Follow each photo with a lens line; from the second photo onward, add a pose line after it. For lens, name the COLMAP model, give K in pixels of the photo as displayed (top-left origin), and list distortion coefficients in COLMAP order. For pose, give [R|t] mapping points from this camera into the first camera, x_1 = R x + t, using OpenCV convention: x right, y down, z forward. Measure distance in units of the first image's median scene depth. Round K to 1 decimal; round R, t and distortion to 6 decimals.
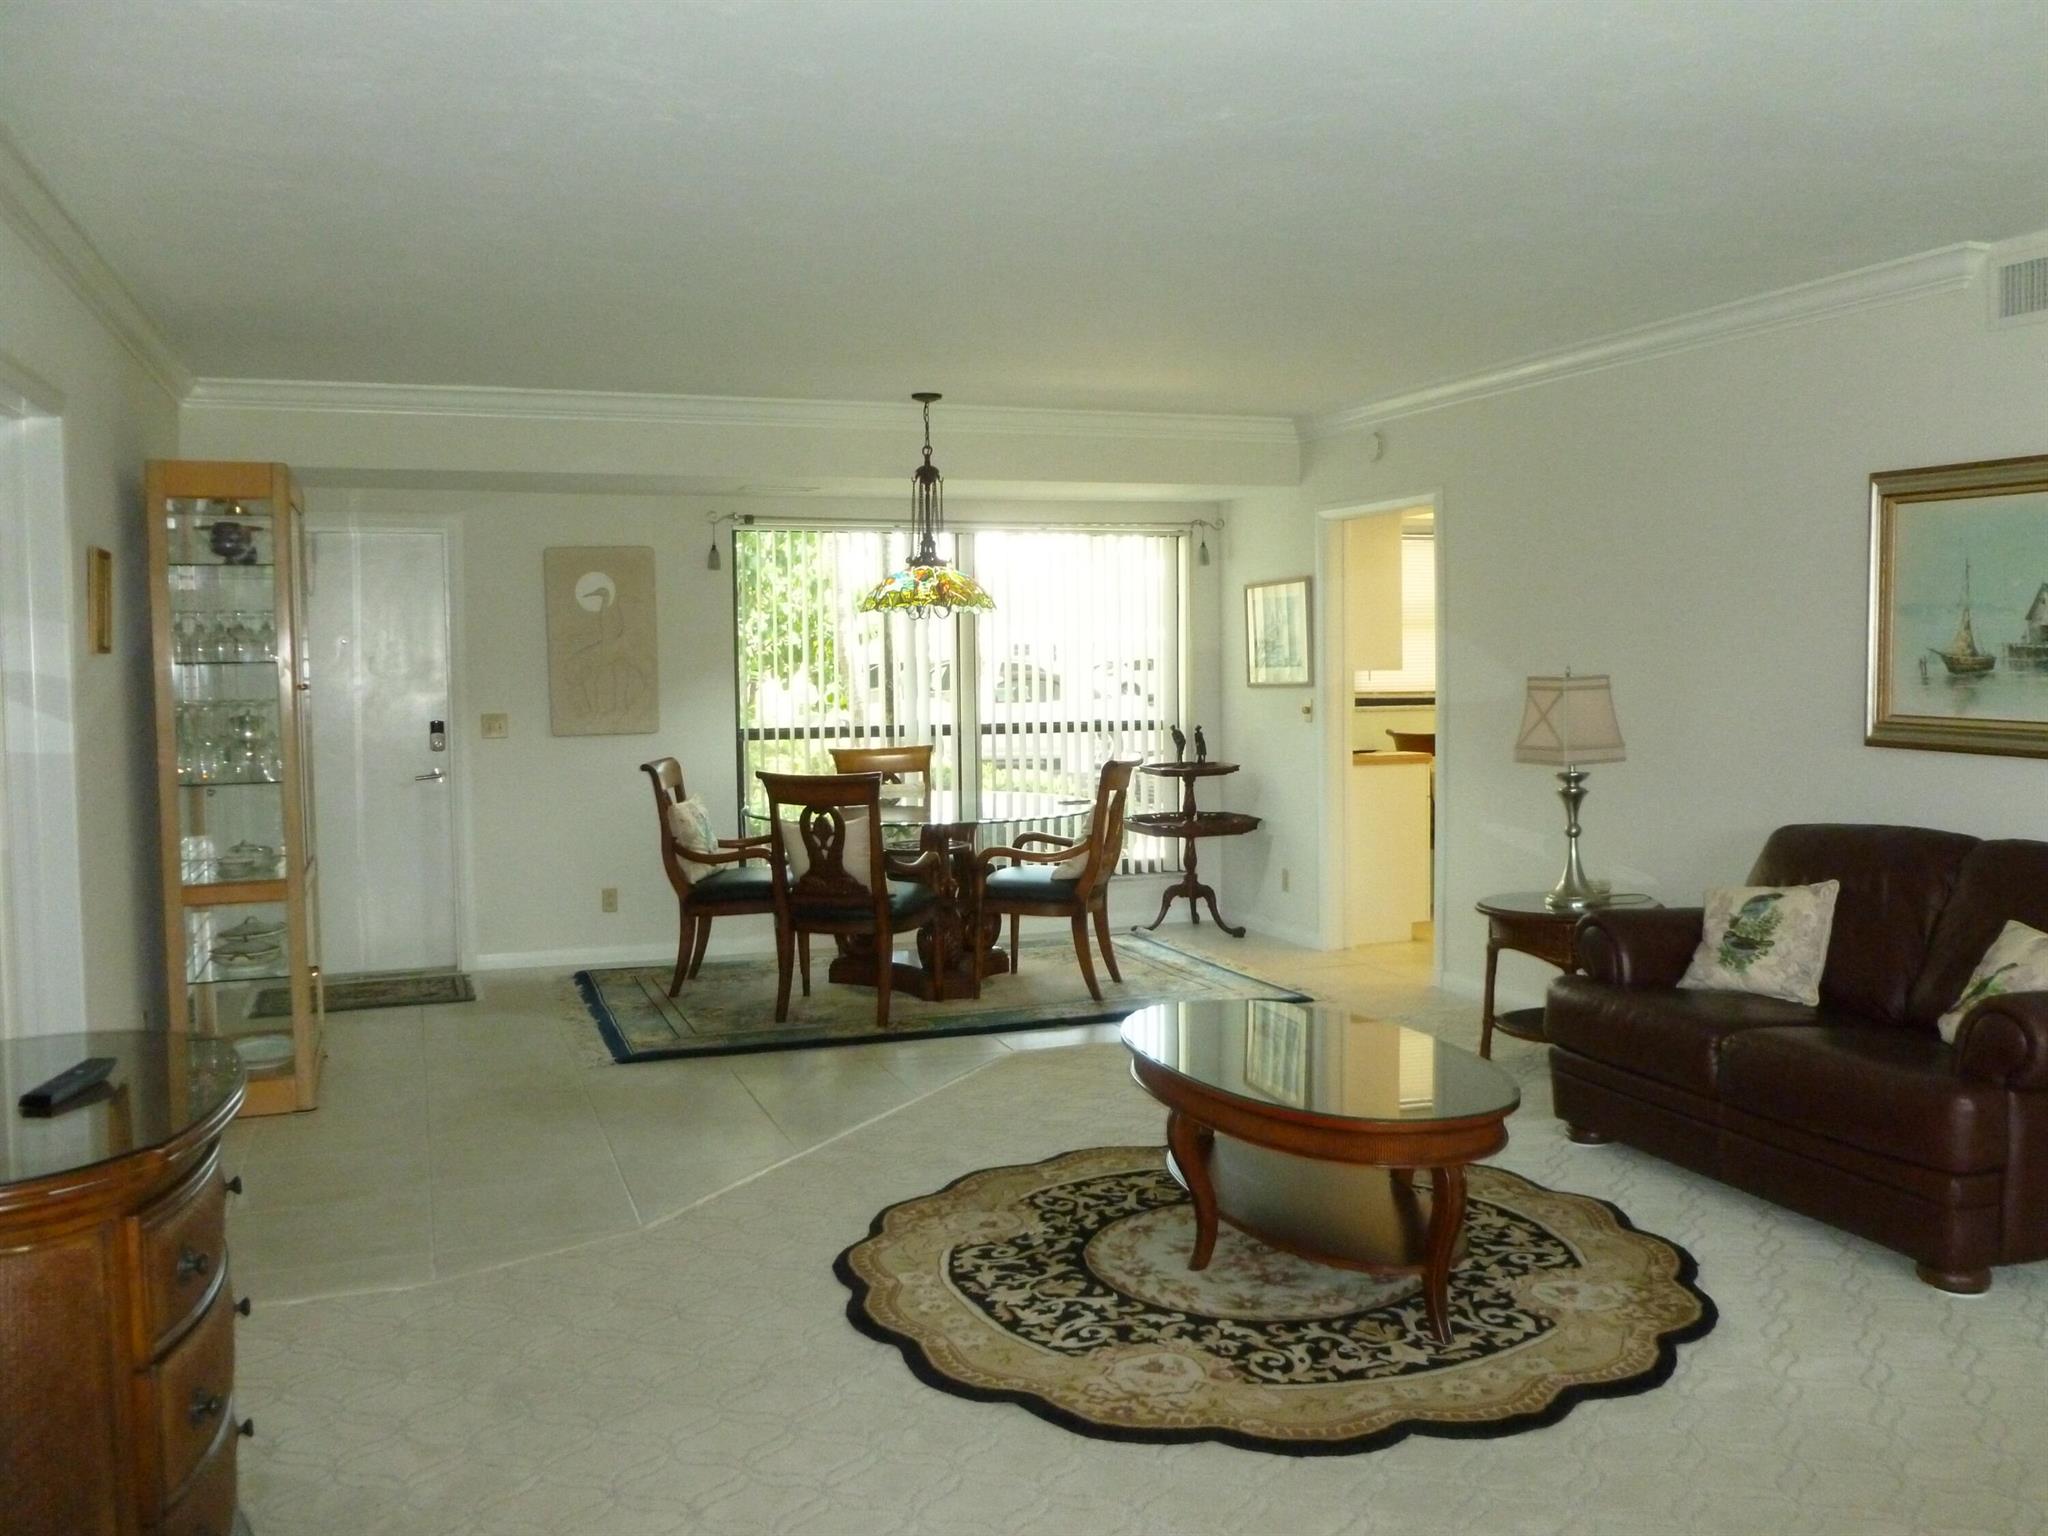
lens RADIAL K [[1760.5, 0, 1037.6], [0, 1760.5, 757.9], [0, 0, 1]] dist [-0.047189, 0.037253]
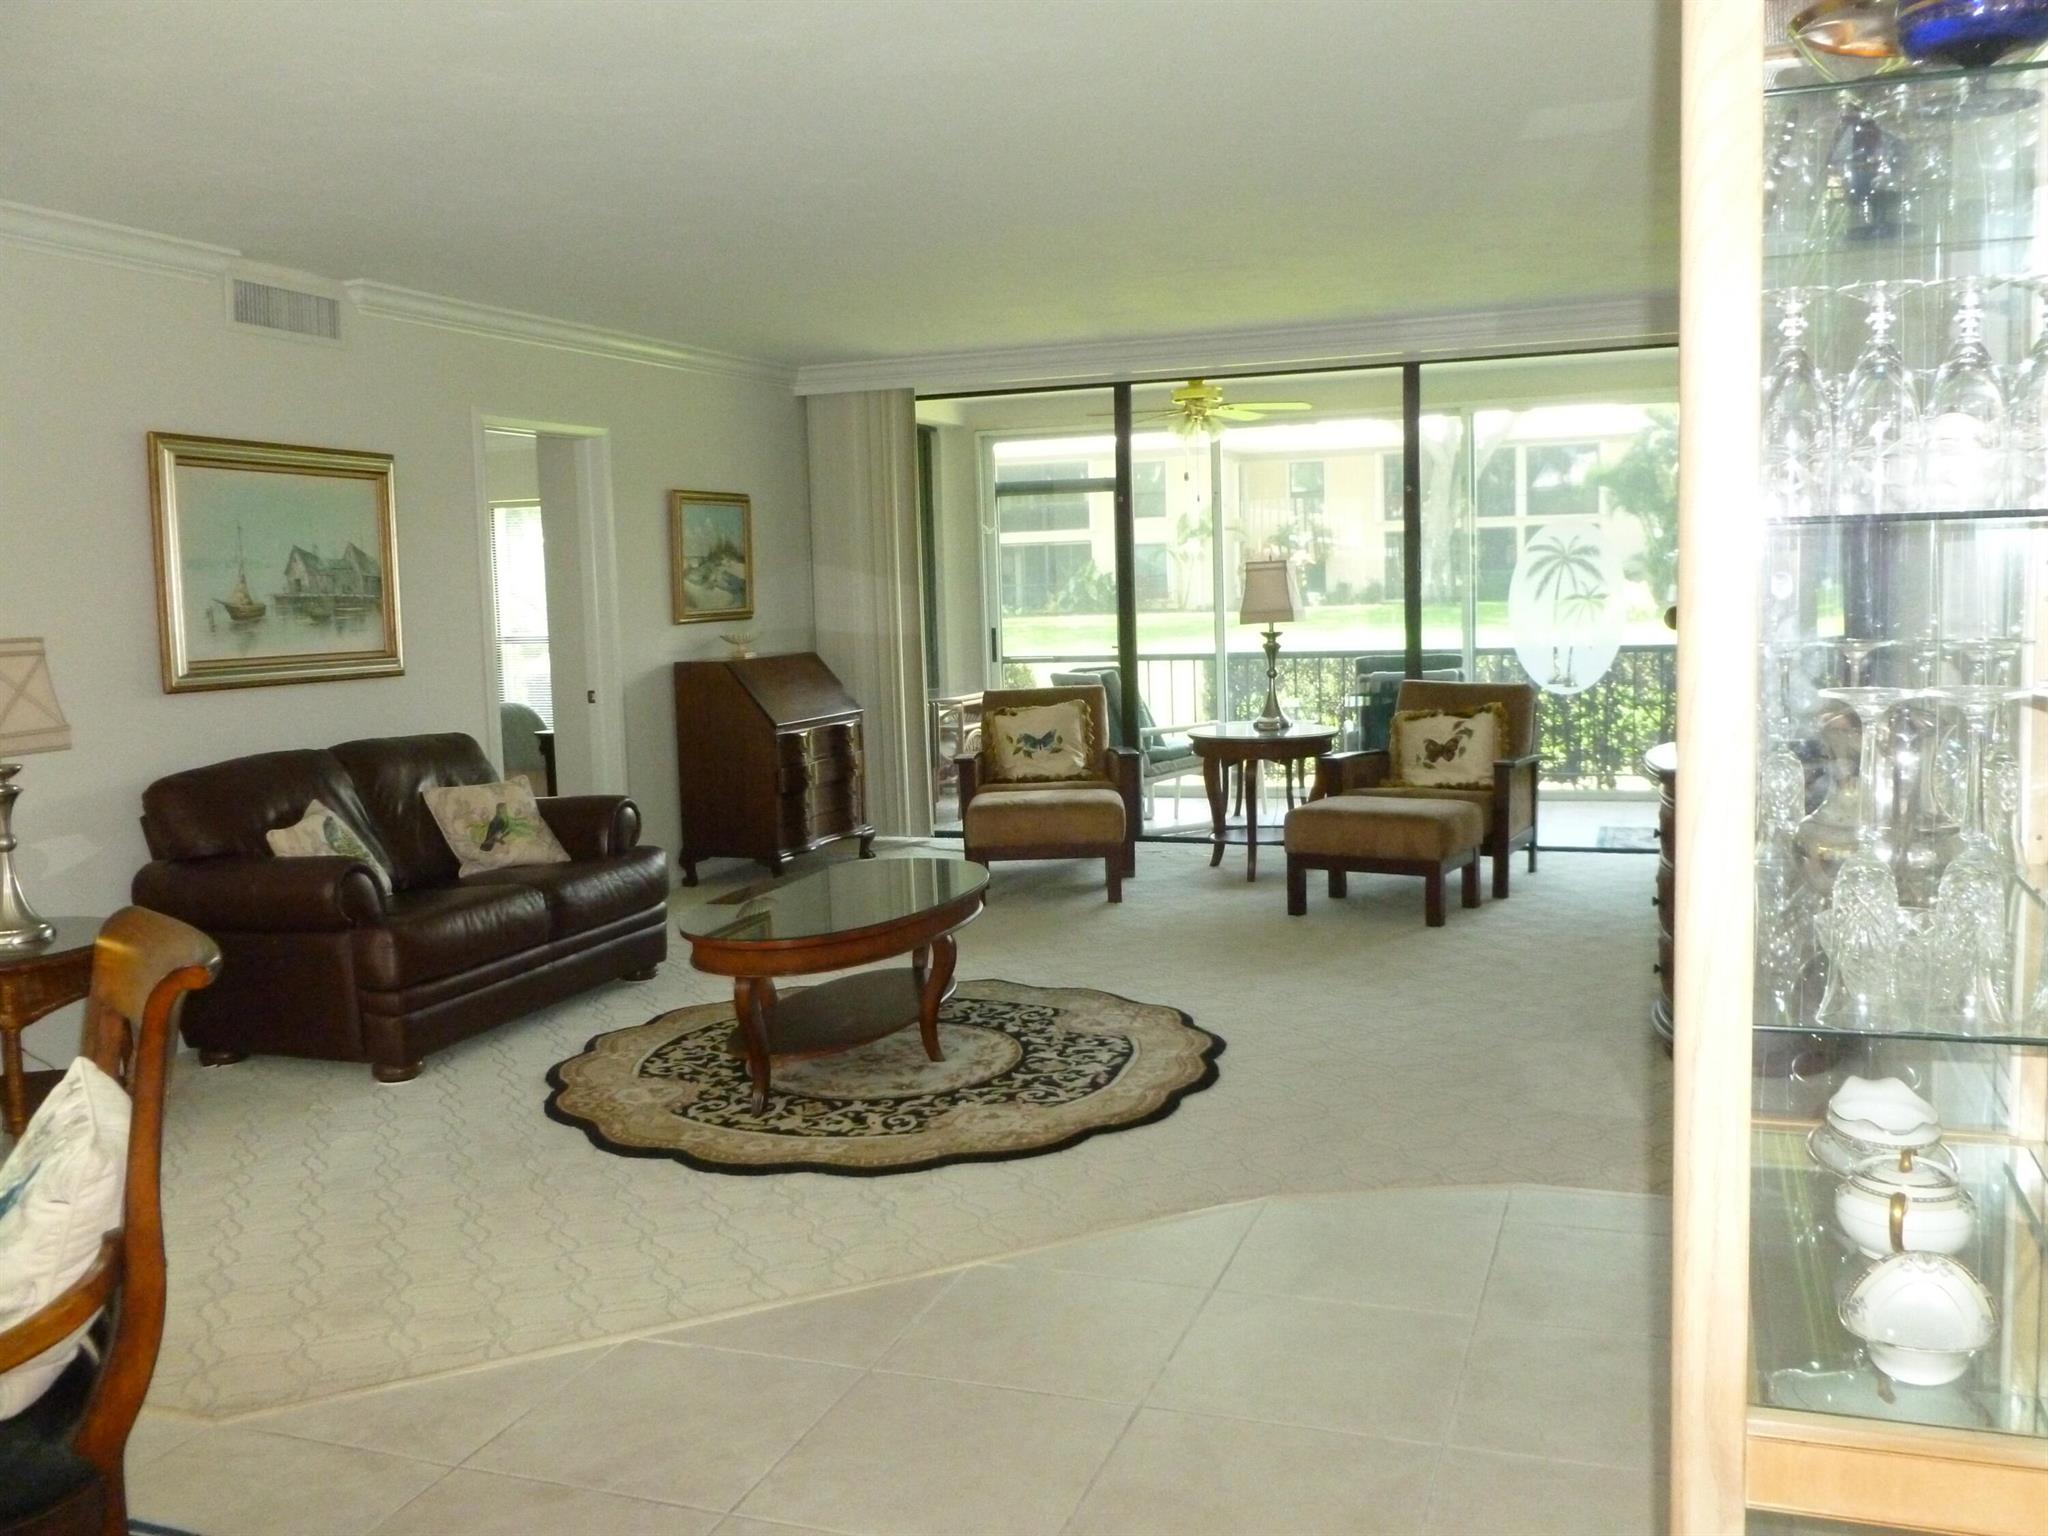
lens RADIAL K [[1760.5, 0, 1036.3], [0, 1760.5, 774.5], [0, 0, 1]] dist [-0.047189, 0.037253]
pose [[-0.766835, -0.037021, 0.640776, -0.687492], [0.079841, 0.985079, 0.152461, -0.088907], [-0.636859, 0.168073, -0.752437, 1.681257]]
